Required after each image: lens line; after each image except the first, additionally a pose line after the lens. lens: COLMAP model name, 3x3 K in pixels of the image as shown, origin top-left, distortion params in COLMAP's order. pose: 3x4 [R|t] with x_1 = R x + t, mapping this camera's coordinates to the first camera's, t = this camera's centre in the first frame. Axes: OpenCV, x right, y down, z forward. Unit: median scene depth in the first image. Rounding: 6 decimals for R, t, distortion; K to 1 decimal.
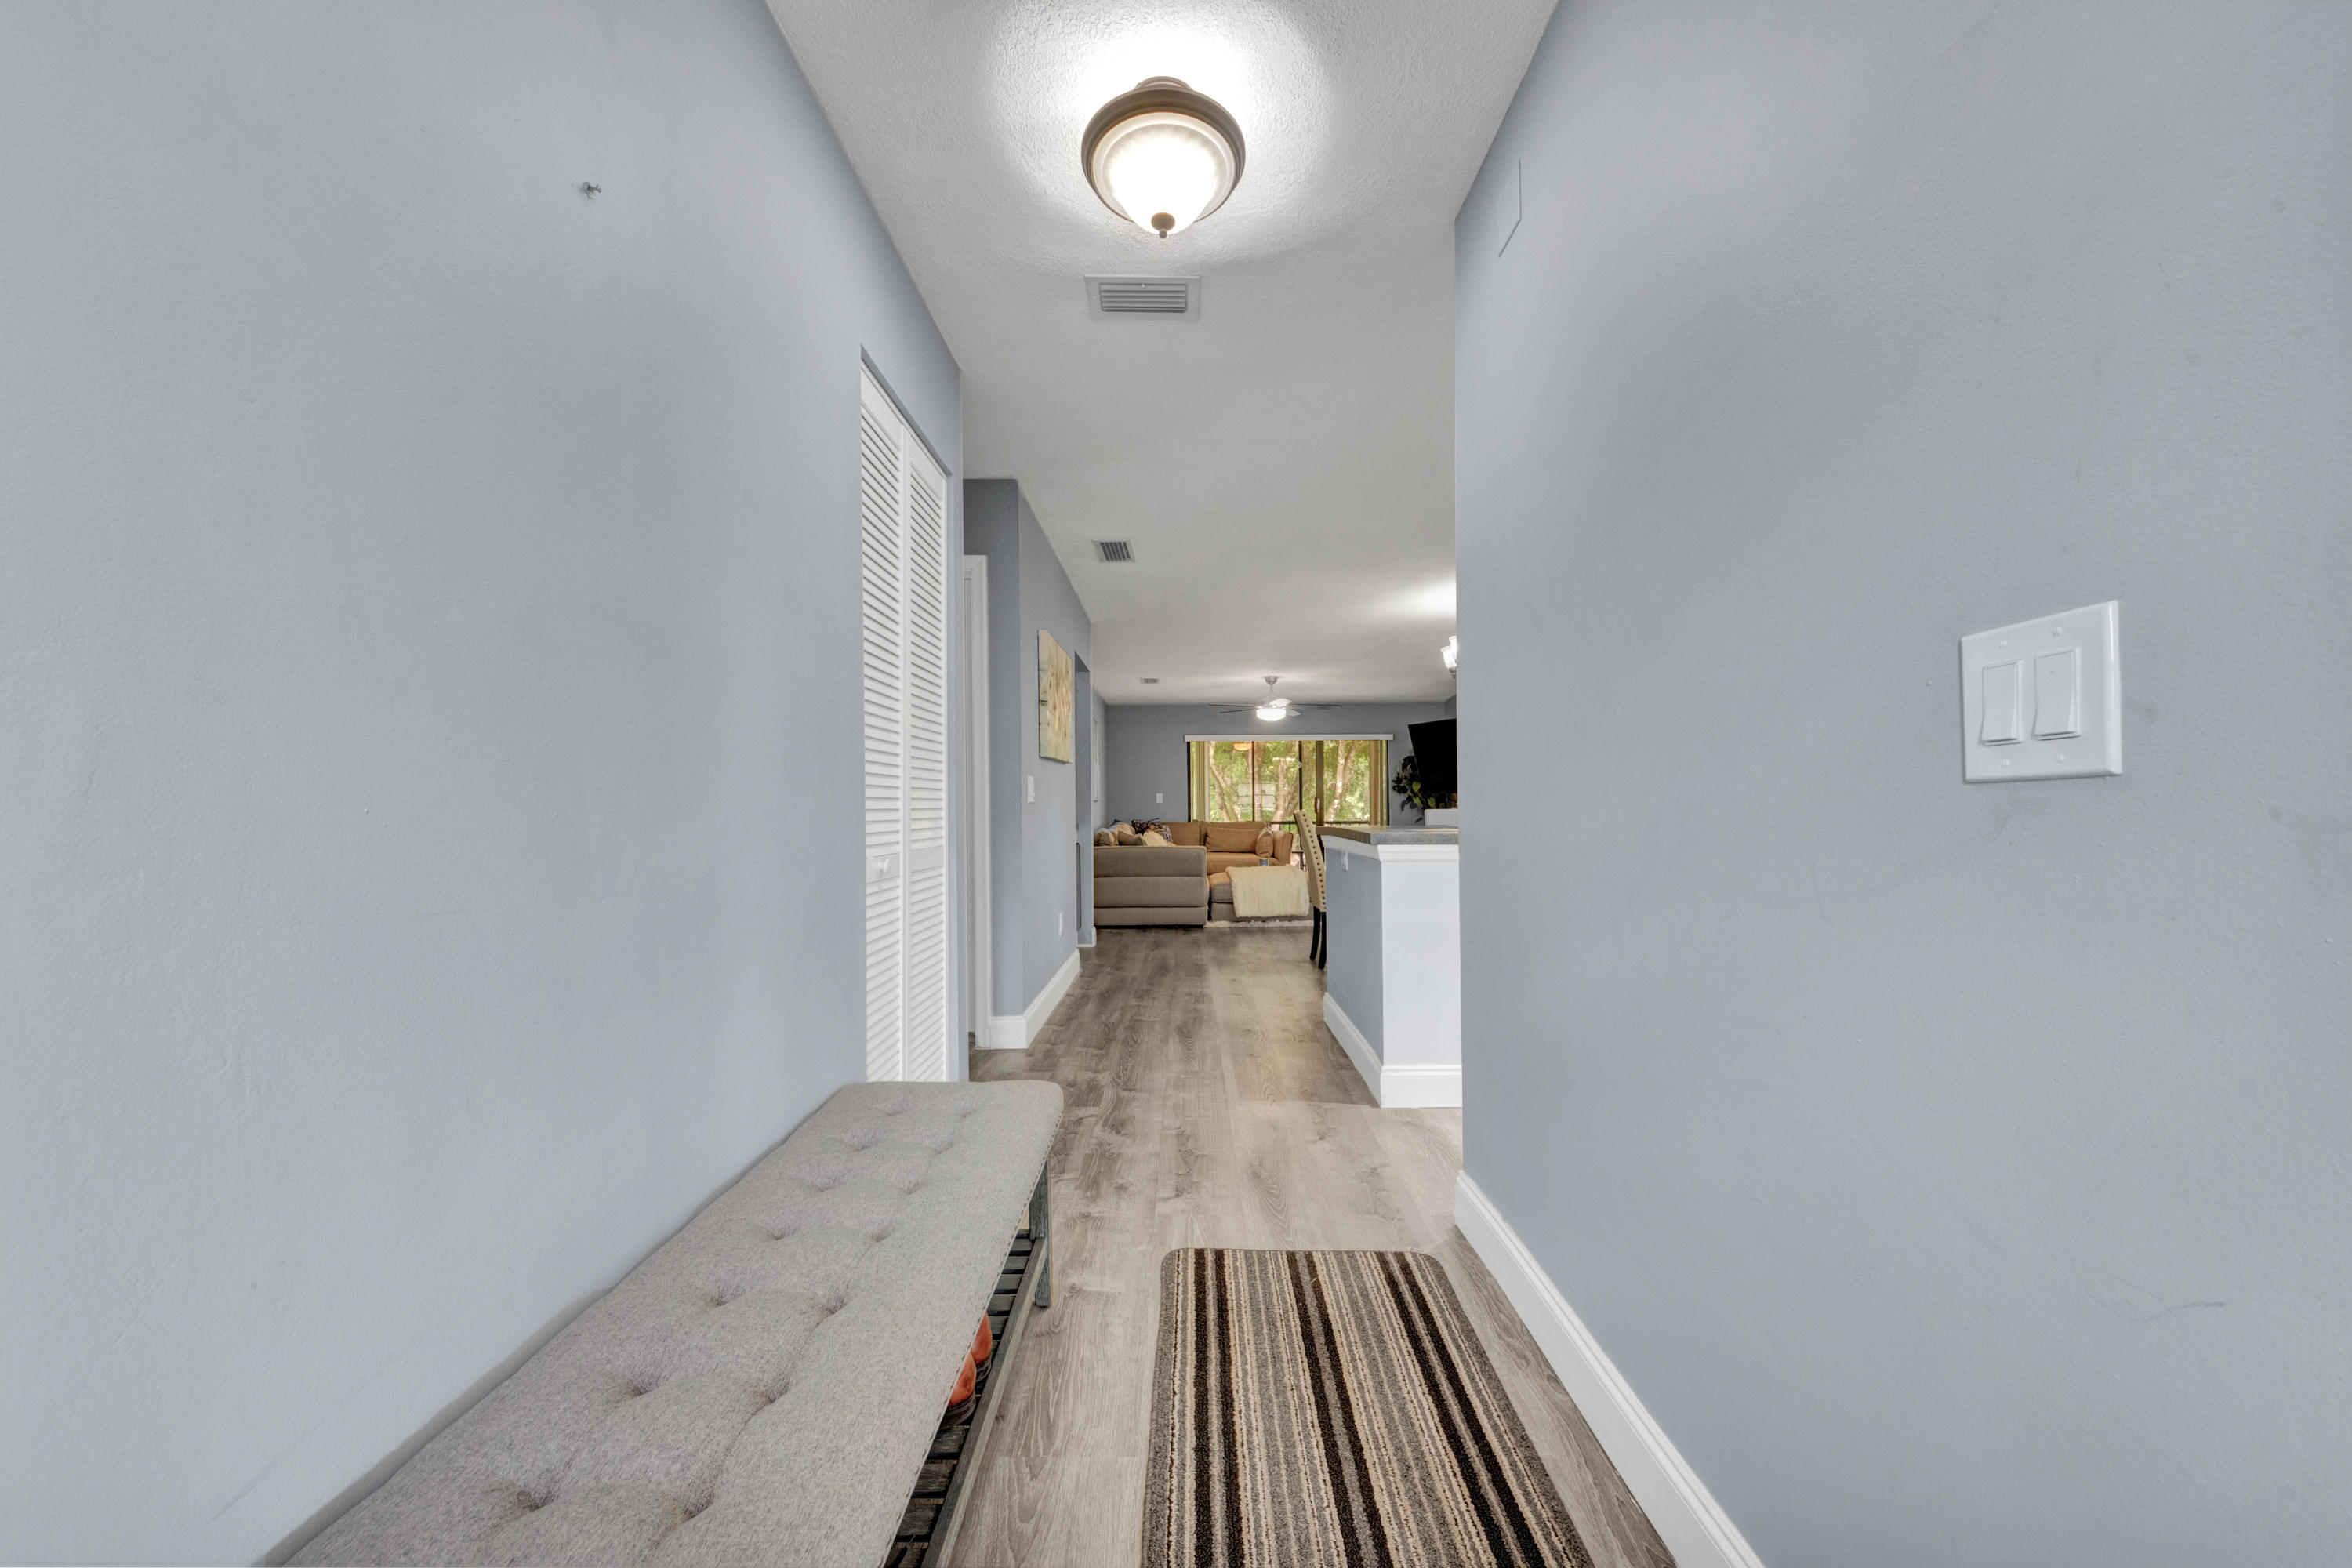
lens RADIAL K [[888.3, 0, 1179.2], [0, 888.3, 805.6], [0, 0, 1]] dist [-0.000989, -0.000184]
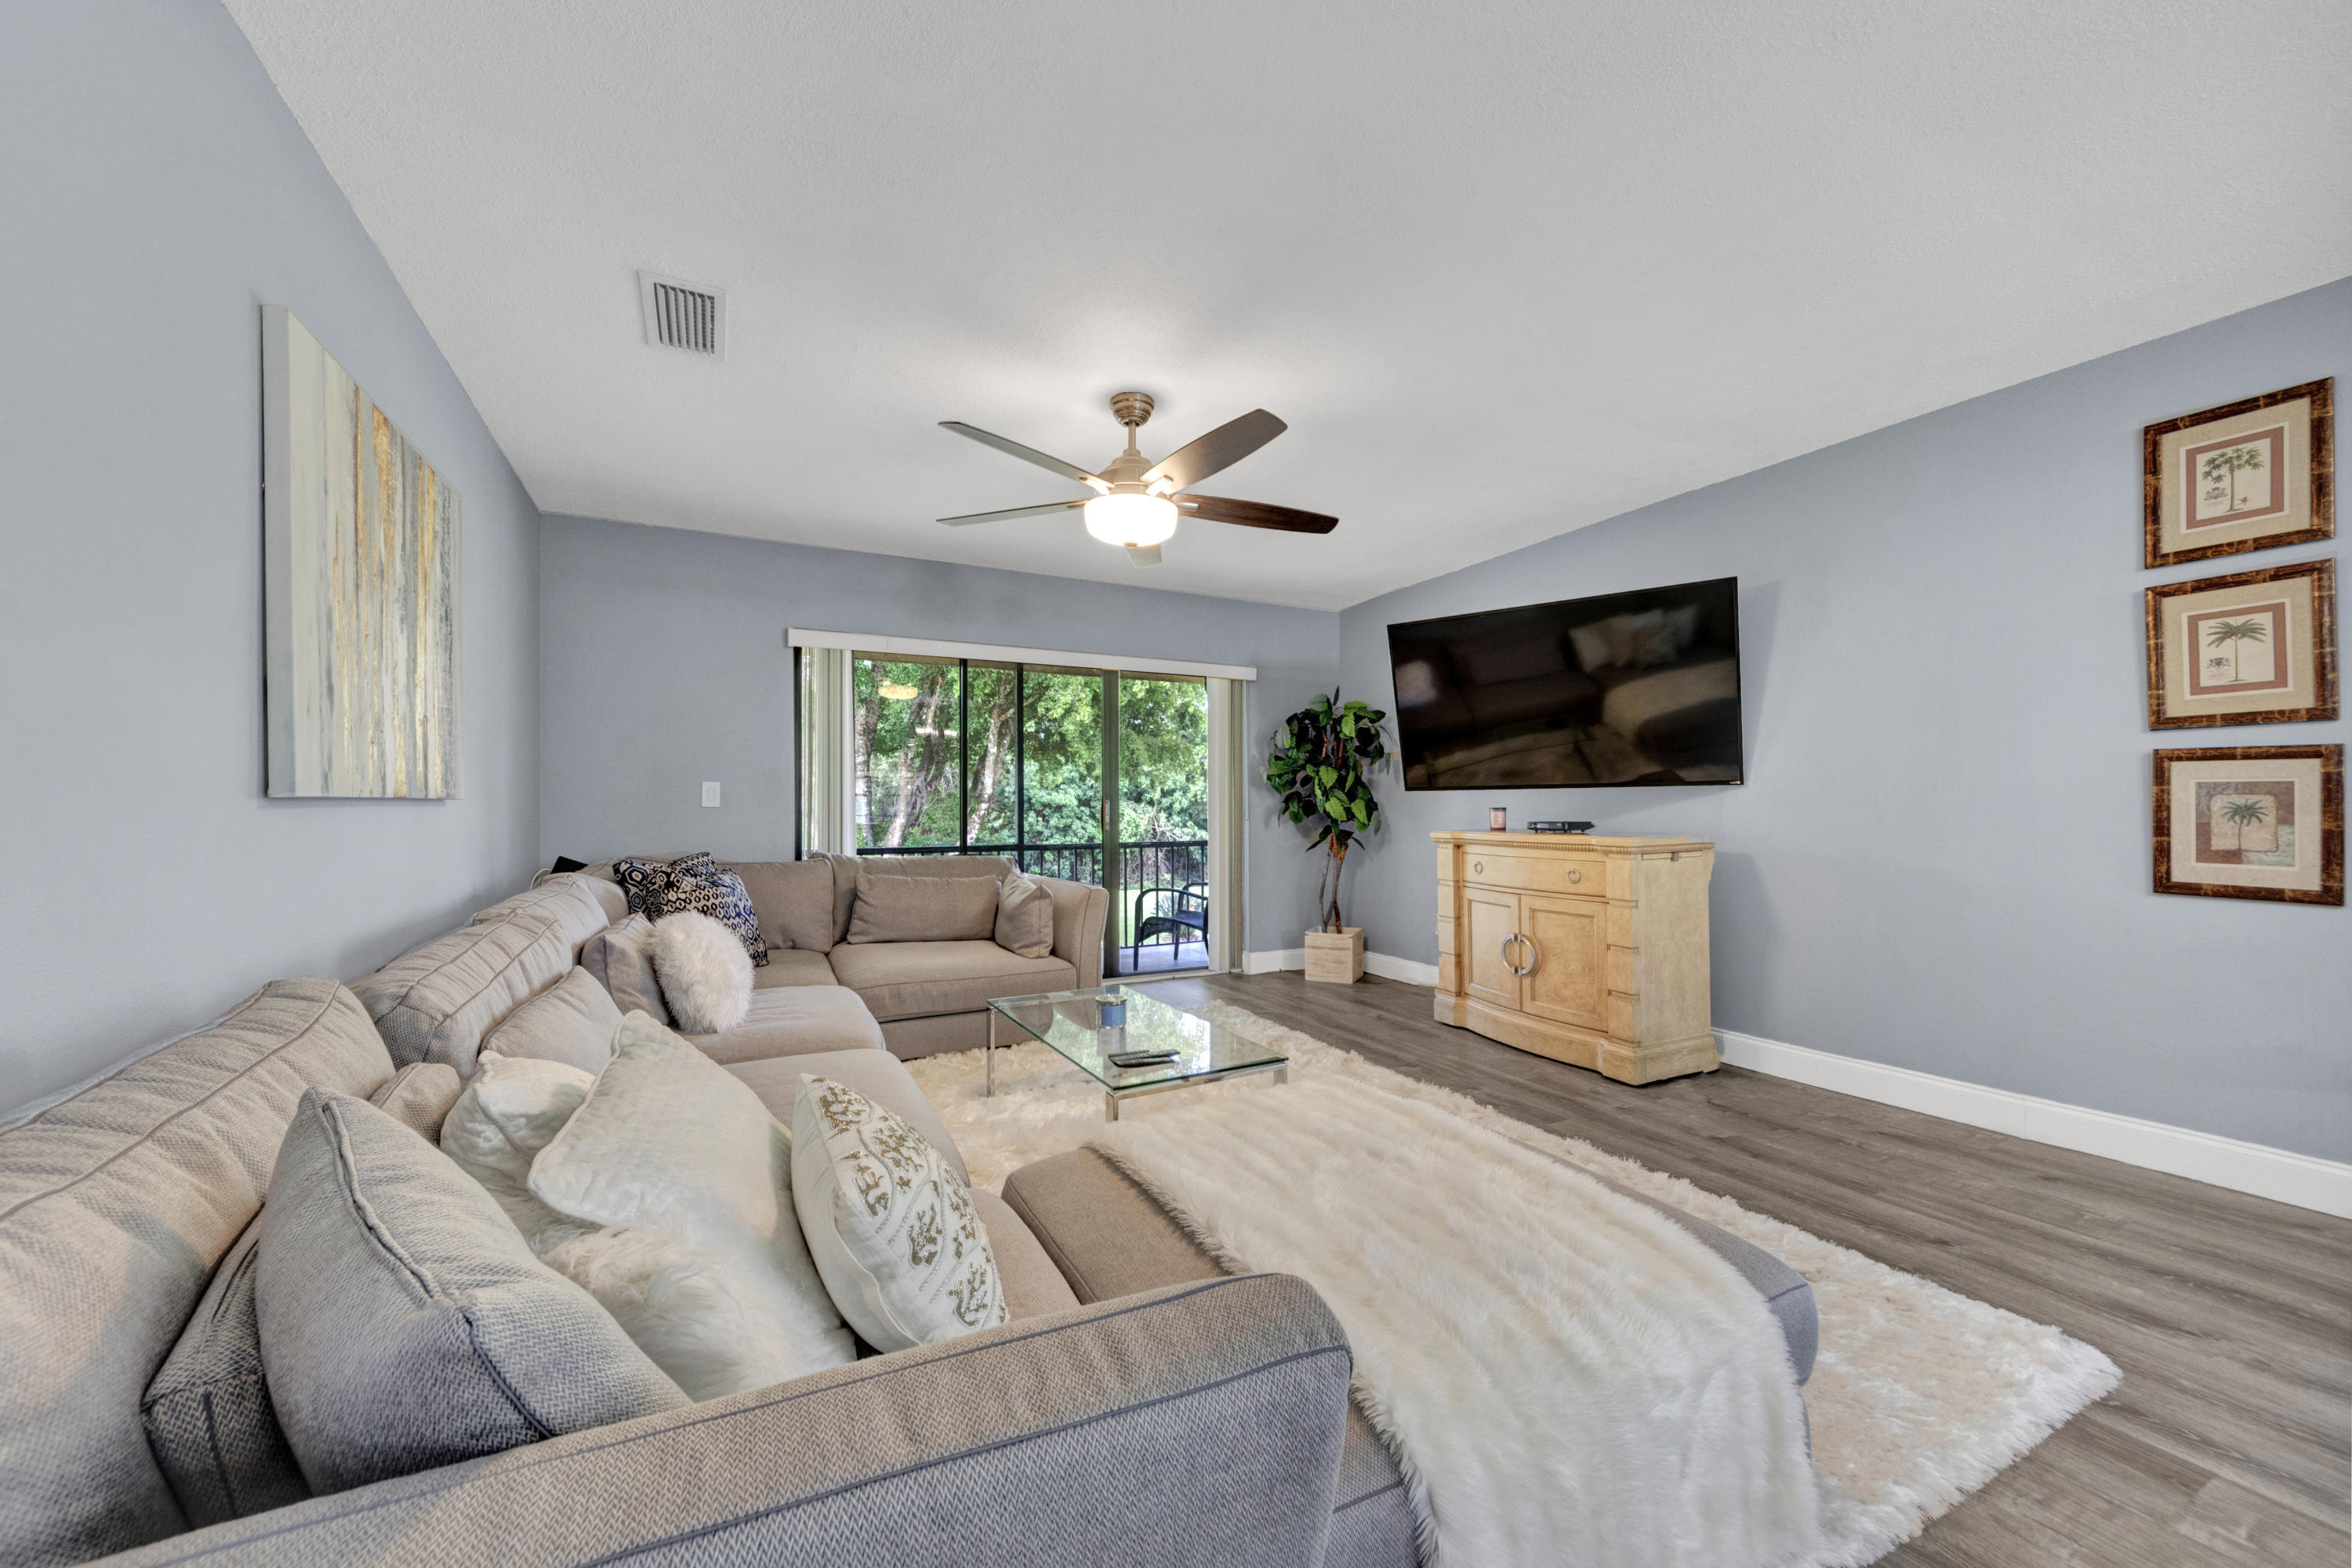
lens RADIAL K [[880.2, 0, 1175.9], [0, 880.2, 806.4], [0, 0, 1]] dist [-0.017420, -0.000158]
pose [[0.887901, 0.003488, 0.460021, -0.020132], [-0.001618, 0.999989, -0.004459, -0.002468], [-0.460031, 0.003215, 0.887897, 0.649759]]
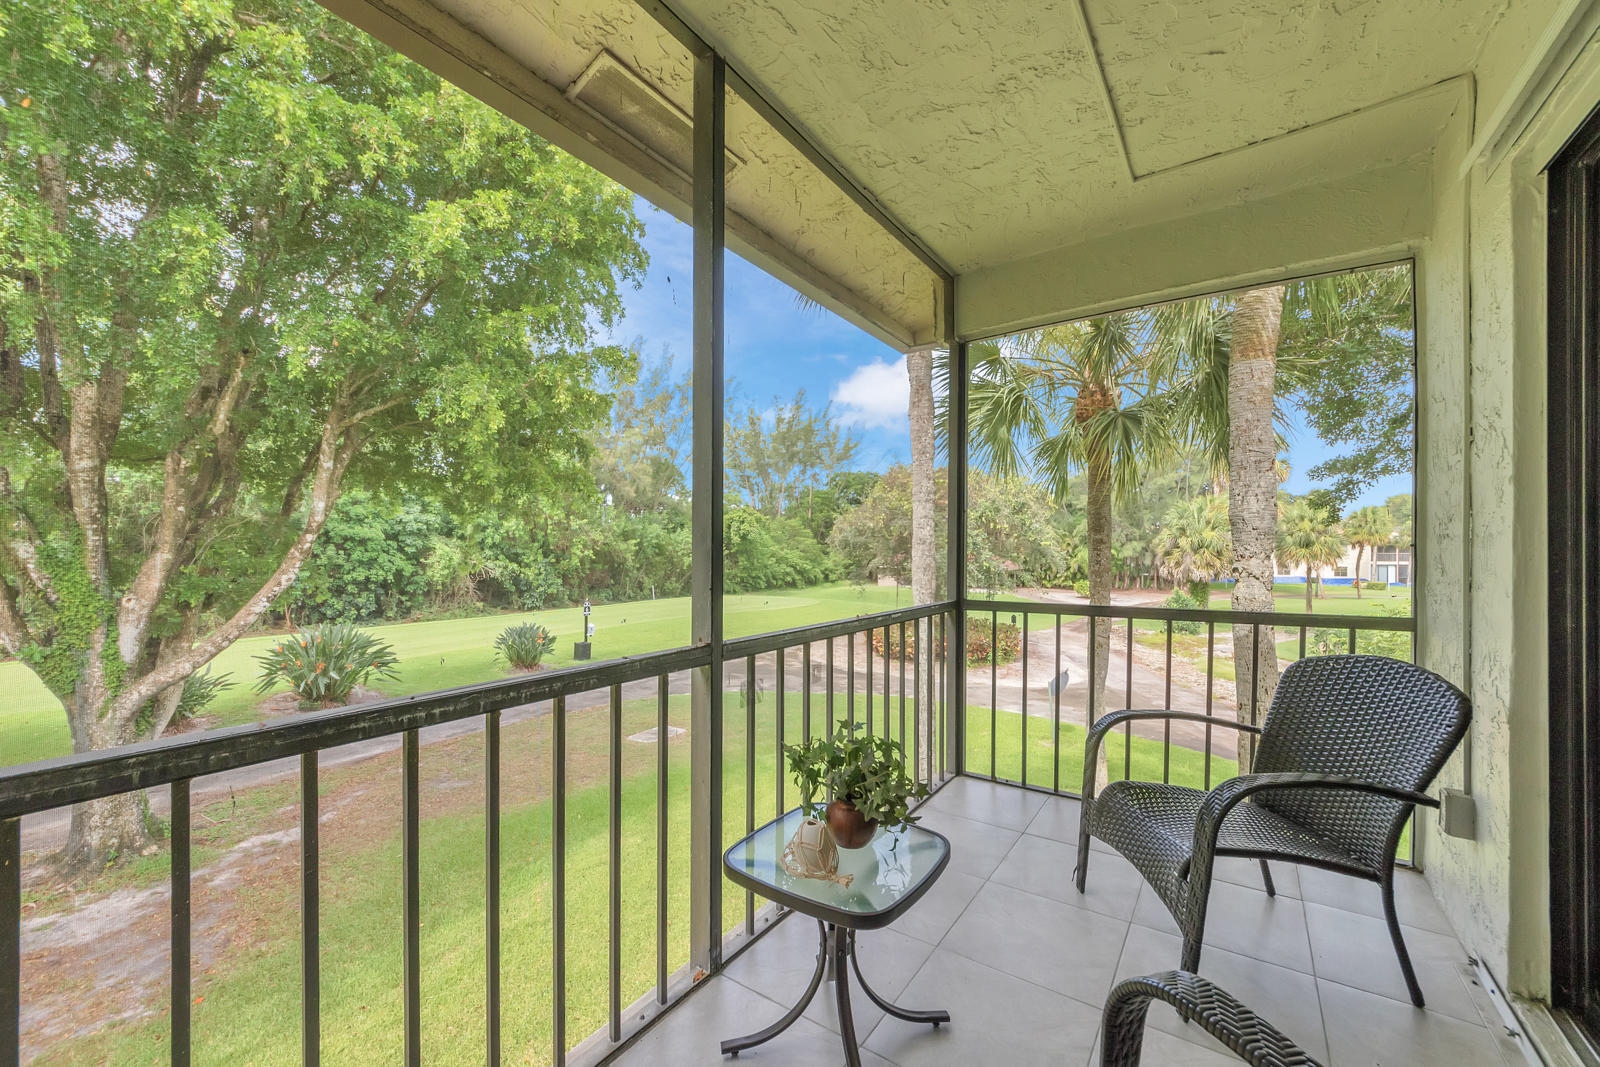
lens RADIAL K [[629.7, 0, 800.5], [0, 629.7, 549.5], [0, 0, 1]] dist [0.000195, 0.000025]
pose [[0.552827, 0.002760, 0.833291, 0.047816], [-0.008877, 0.999957, 0.002578, -0.001050], [-0.833249, -0.008822, 0.552828, 1.163918]]
